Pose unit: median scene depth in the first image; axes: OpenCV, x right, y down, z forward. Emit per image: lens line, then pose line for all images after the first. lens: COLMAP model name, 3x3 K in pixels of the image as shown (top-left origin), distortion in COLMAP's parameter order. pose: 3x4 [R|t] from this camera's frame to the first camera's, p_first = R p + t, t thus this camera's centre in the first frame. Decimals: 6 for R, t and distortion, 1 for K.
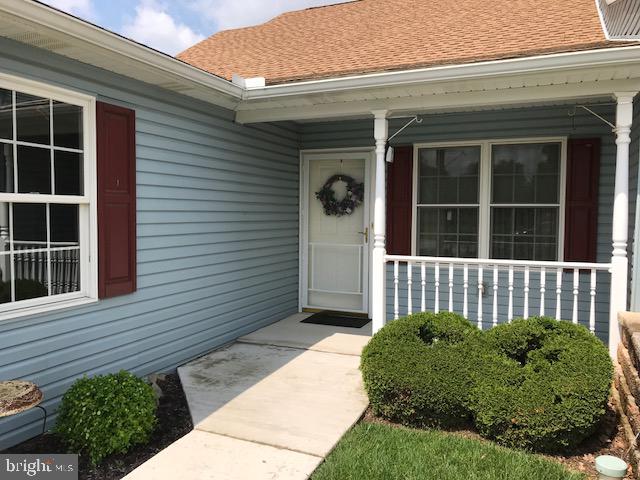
lens RADIAL K [[527.8, 0, 320.0], [0, 527.8, 240.0], [0, 0, 1]] dist [-0.000864, -0.000783]
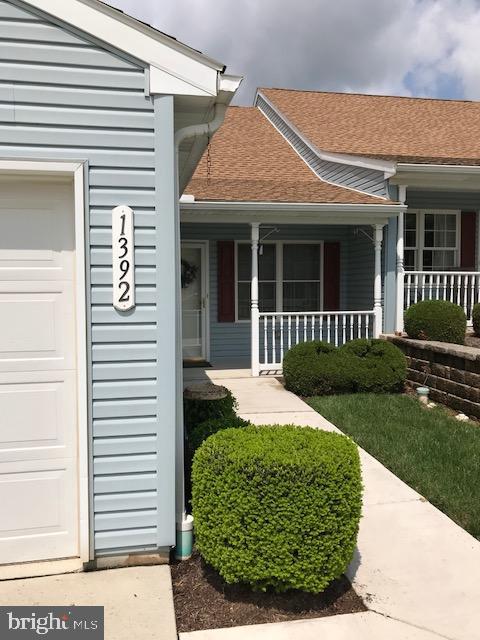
lens RADIAL K [[523.2, 0, 240.0], [0, 523.2, 320.0], [0, 0, 1]] dist [0.064146, -0.002018]
pose [[0.819921, -0.047187, 0.570528, -0.842084], [0.043109, 0.998857, 0.020659, 0.015721], [-0.570851, 0.007656, 0.821018, -0.276297]]
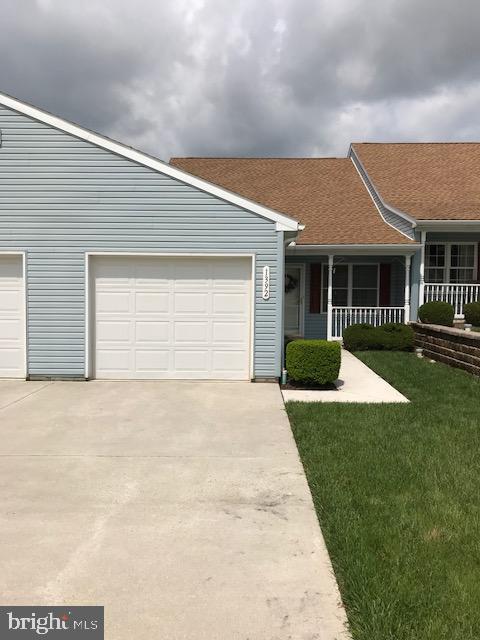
lens RADIAL K [[523.2, 0, 240.0], [0, 523.2, 320.0], [0, 0, 1]] dist [0.064146, -0.002018]
pose [[0.922458, -0.022606, 0.385436, -1.400931], [0.021790, 0.999742, 0.006485, 0.070218], [-0.385483, 0.002417, 0.922712, -1.368683]]
